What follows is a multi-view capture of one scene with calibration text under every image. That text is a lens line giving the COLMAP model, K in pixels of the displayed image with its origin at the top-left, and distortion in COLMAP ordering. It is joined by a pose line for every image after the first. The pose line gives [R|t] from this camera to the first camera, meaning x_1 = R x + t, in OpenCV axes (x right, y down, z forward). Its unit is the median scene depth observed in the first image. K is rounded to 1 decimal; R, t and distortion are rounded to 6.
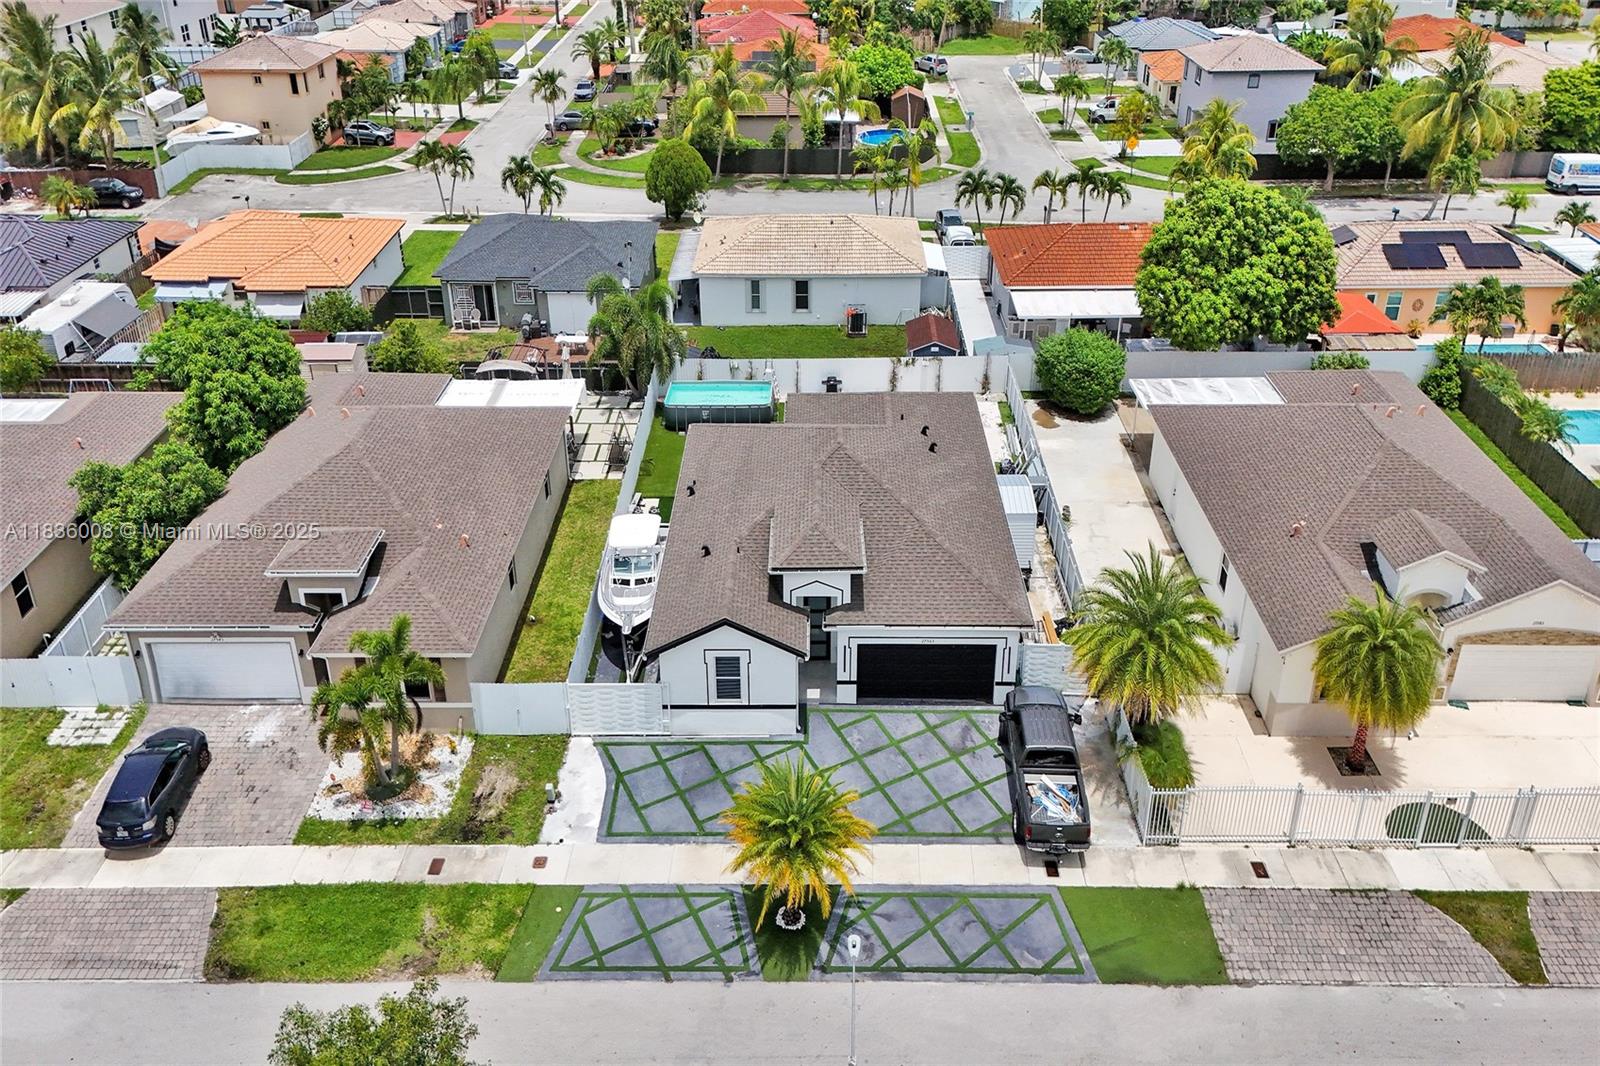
lens RADIAL K [[1087.4, 0, 796.4], [0, 1087.4, 517.6], [0, 0, 1]] dist [0.095559, -0.102240]
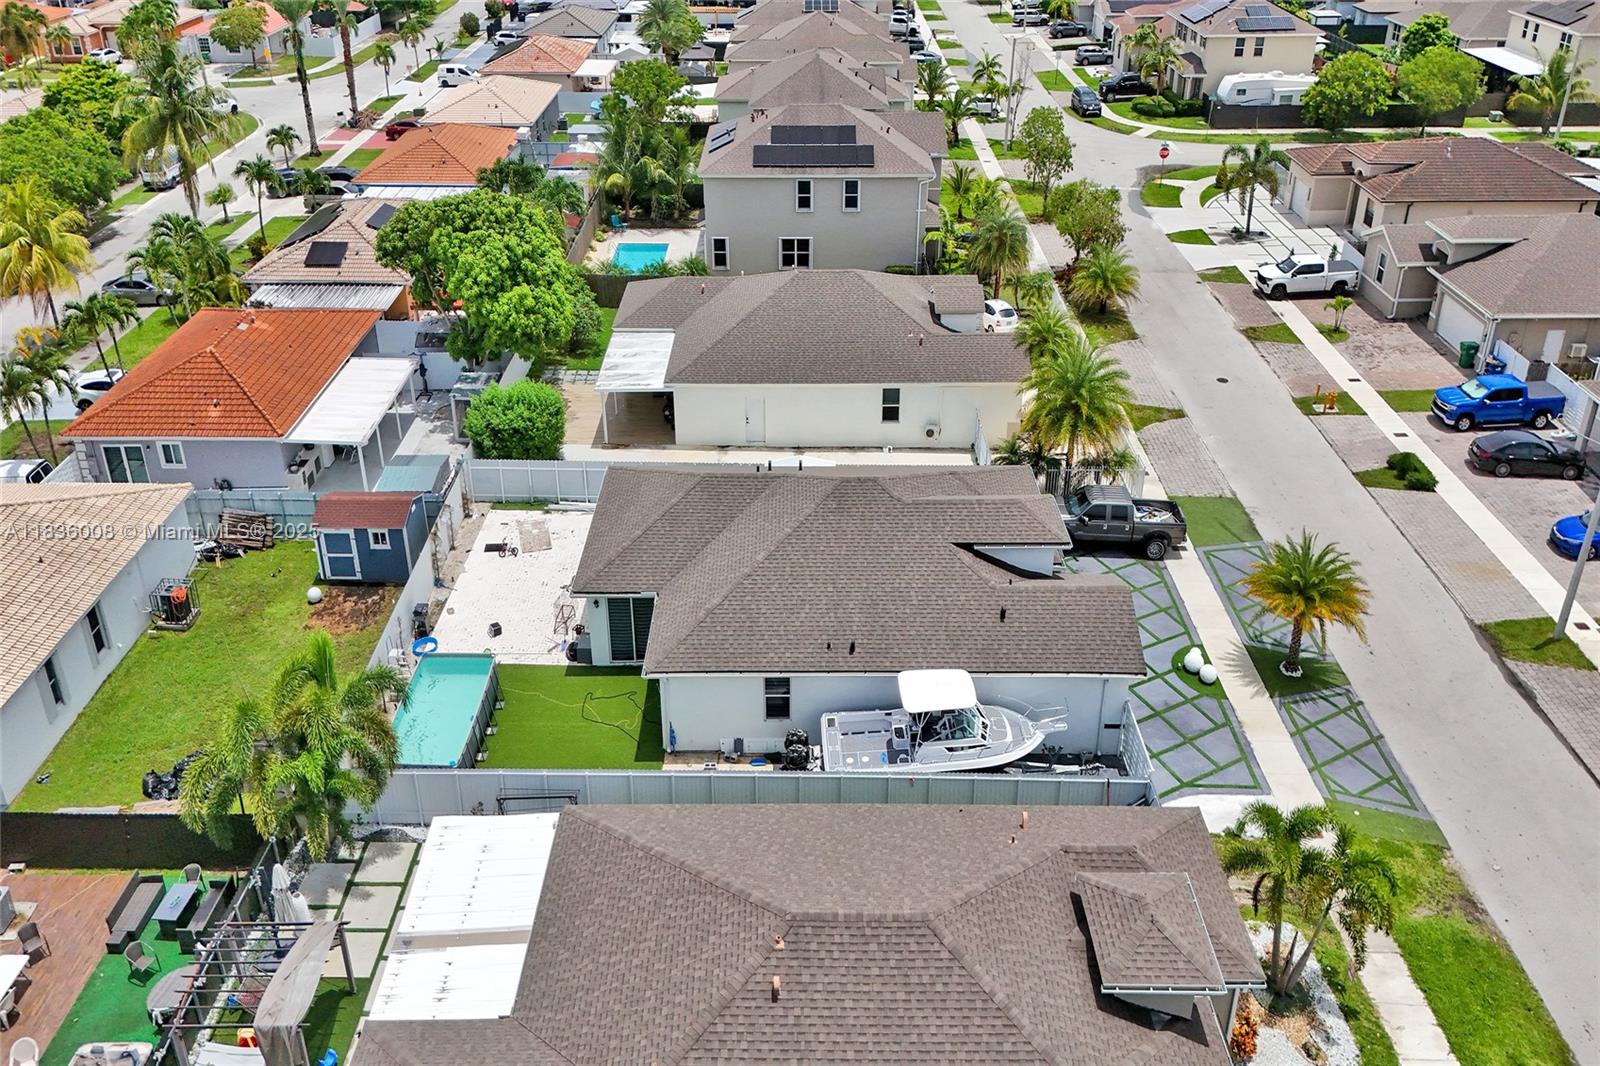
lens RADIAL K [[1087.4, 0, 796.4], [0, 1087.4, 517.6], [0, 0, 1]] dist [0.095559, -0.102240]
pose [[0.002574, -0.549736, 0.835334, -0.550343], [0.553887, 0.696278, 0.456516, -0.372601], [-0.832588, 0.461506, 0.306284, 0.558087]]
